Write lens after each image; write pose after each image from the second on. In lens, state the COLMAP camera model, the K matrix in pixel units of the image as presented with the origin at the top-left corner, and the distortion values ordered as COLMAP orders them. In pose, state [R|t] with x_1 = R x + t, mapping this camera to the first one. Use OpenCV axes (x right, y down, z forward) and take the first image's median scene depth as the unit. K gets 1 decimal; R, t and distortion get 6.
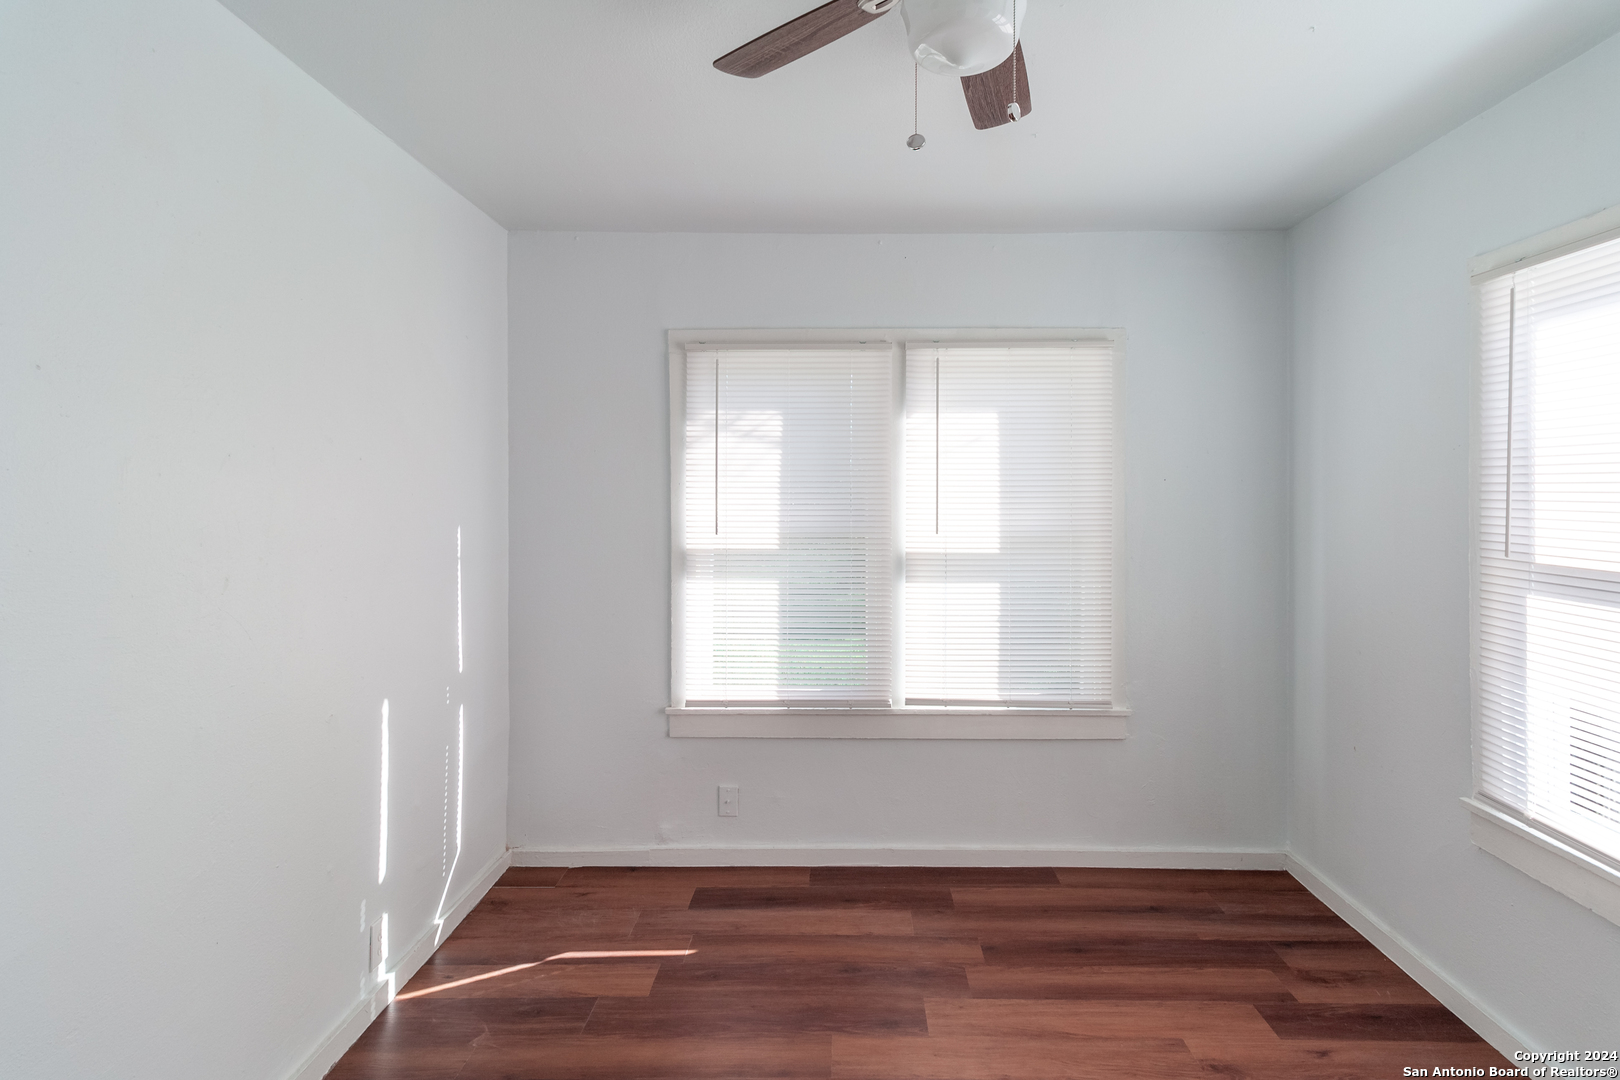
lens RADIAL K [[755.8, 0, 773.5], [0, 755.8, 529.2], [0, 0, 1]] dist [0.000805, 0.000507]
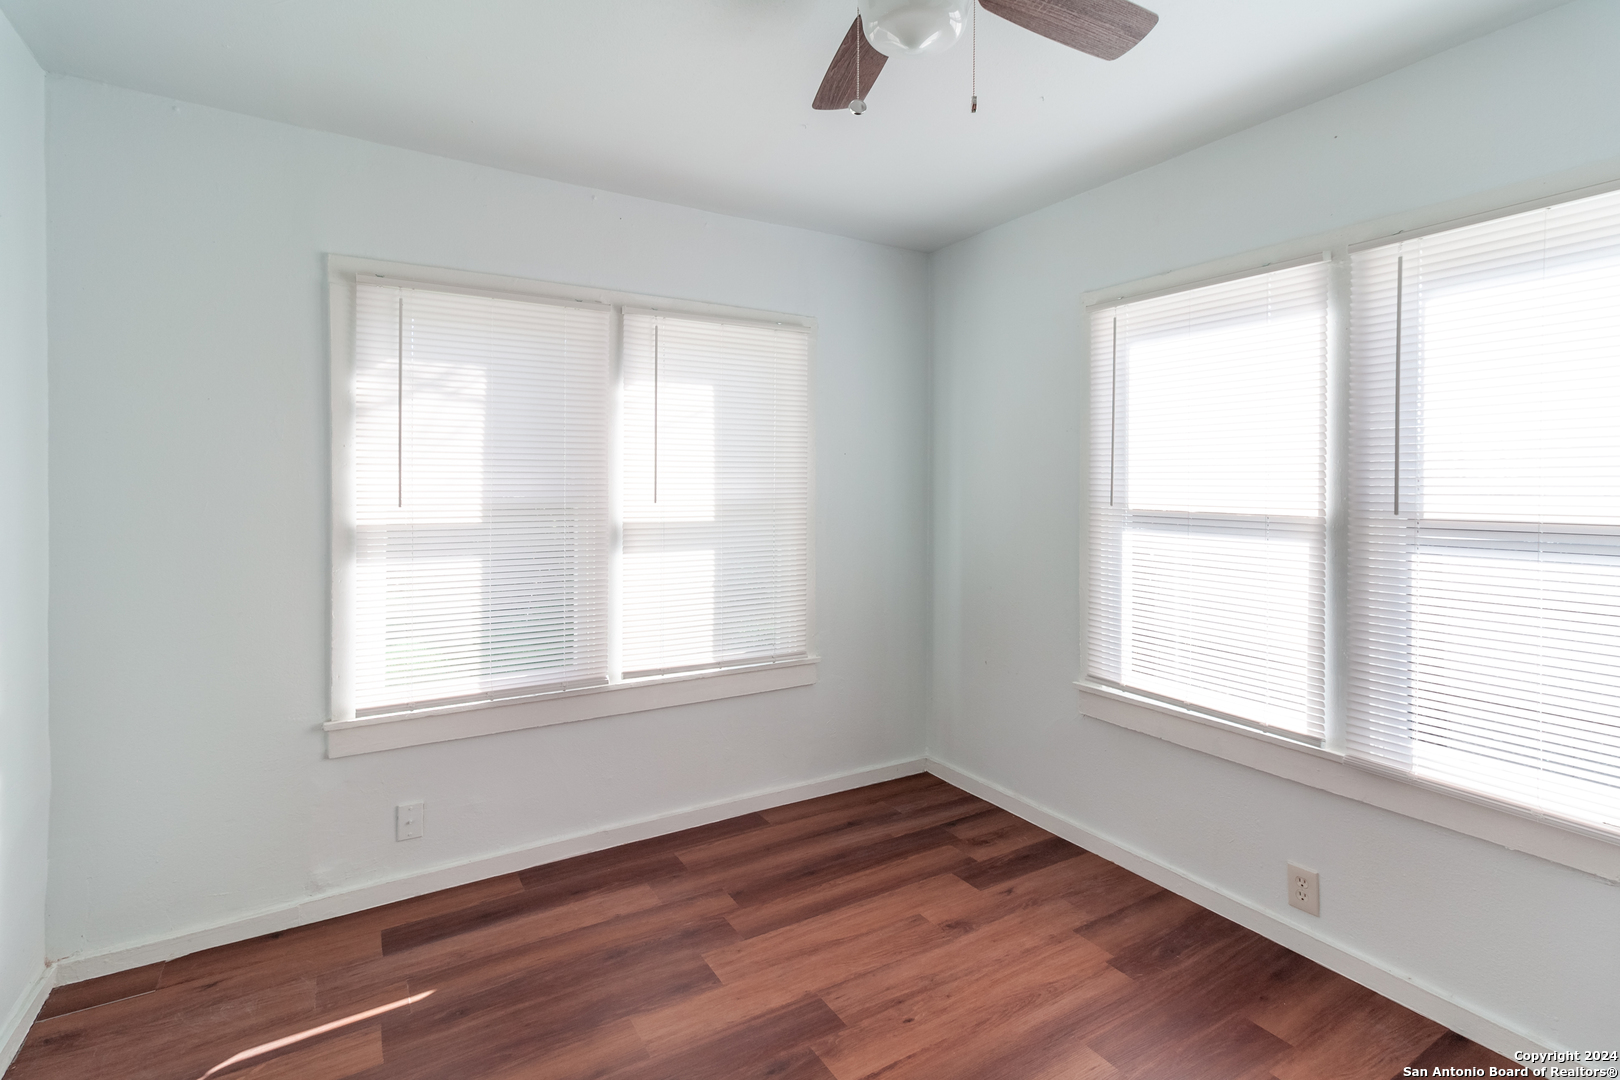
lens RADIAL K [[760.5, 0, 811.8], [0, 760.5, 517.6], [0, 0, 1]] dist [0.001418, 0.000600]
pose [[0.850211, -0.019970, 0.526063, -0.138888], [0.015886, 0.999798, 0.012279, 0.016574], [-0.526202, -0.002083, 0.850357, 0.038898]]
